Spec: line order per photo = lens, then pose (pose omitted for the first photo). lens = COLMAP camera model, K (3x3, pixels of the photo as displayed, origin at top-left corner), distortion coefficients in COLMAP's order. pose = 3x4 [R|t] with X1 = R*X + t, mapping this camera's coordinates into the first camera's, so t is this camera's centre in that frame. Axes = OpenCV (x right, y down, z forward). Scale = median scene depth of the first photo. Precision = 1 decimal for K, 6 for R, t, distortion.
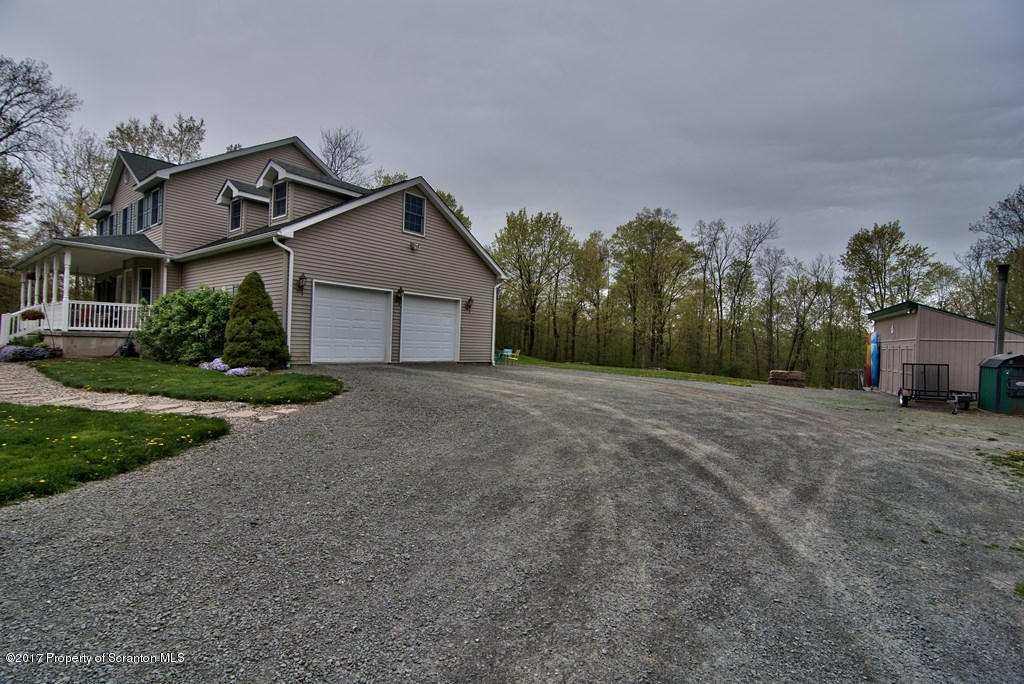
lens RADIAL K [[504.0, 0, 512.0], [0, 504.0, 342.0], [0, 0, 1]] dist [-0.000900, -0.015835]
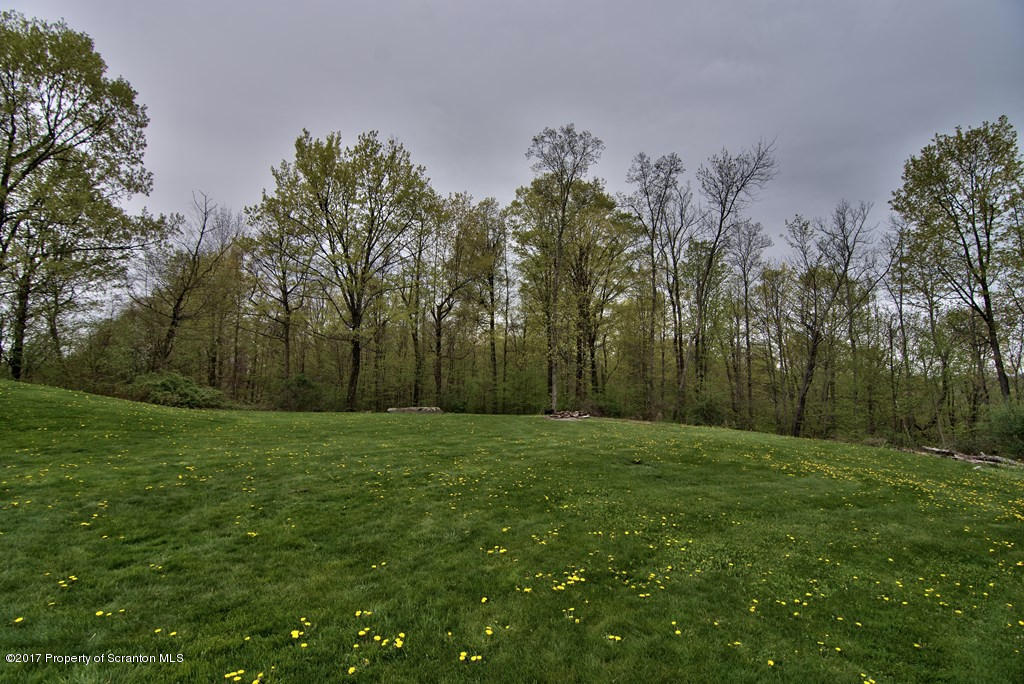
lens RADIAL K [[504.0, 0, 512.0], [0, 504.0, 342.0], [0, 0, 1]] dist [-0.000900, -0.015835]
pose [[0.994184, -0.023926, 0.105007, 0.492515], [0.030466, 0.997665, -0.061120, 0.031655], [-0.103300, 0.063964, 0.992591, 1.398495]]
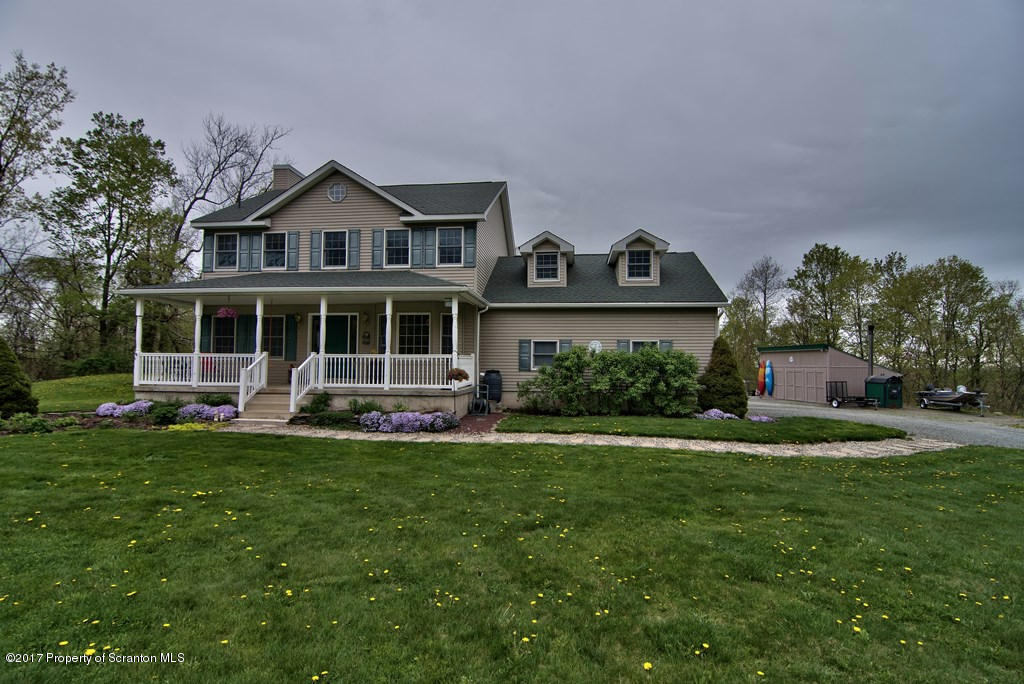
lens RADIAL K [[512.8, 0, 512.0], [0, 512.8, 342.0], [0, 0, 1]] dist [-0.001061, -0.018155]
pose [[0.836469, 0.006193, 0.547980, -0.960546], [0.018715, 0.999030, -0.039859, -0.050264], [-0.547695, 0.043596, 0.835541, 0.158901]]
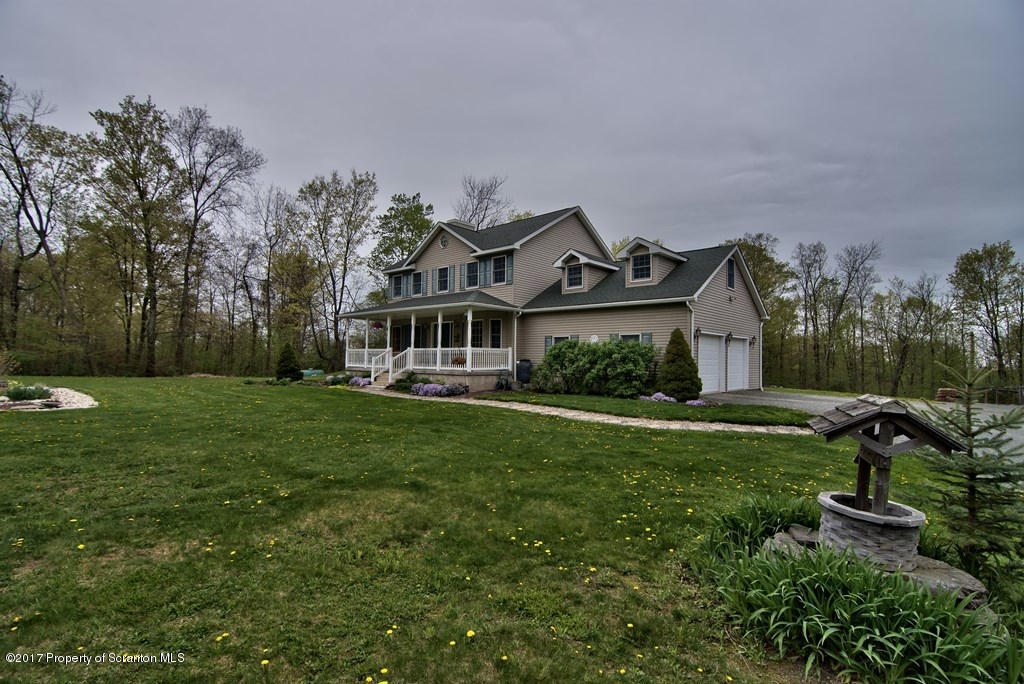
lens RADIAL K [[504.0, 0, 512.0], [0, 504.0, 342.0], [0, 0, 1]] dist [-0.000900, -0.015835]
pose [[0.998012, -0.021589, -0.059205, -0.518352], [0.019525, 0.999189, -0.035219, -0.037402], [0.059917, 0.033993, 0.997624, -0.215250]]
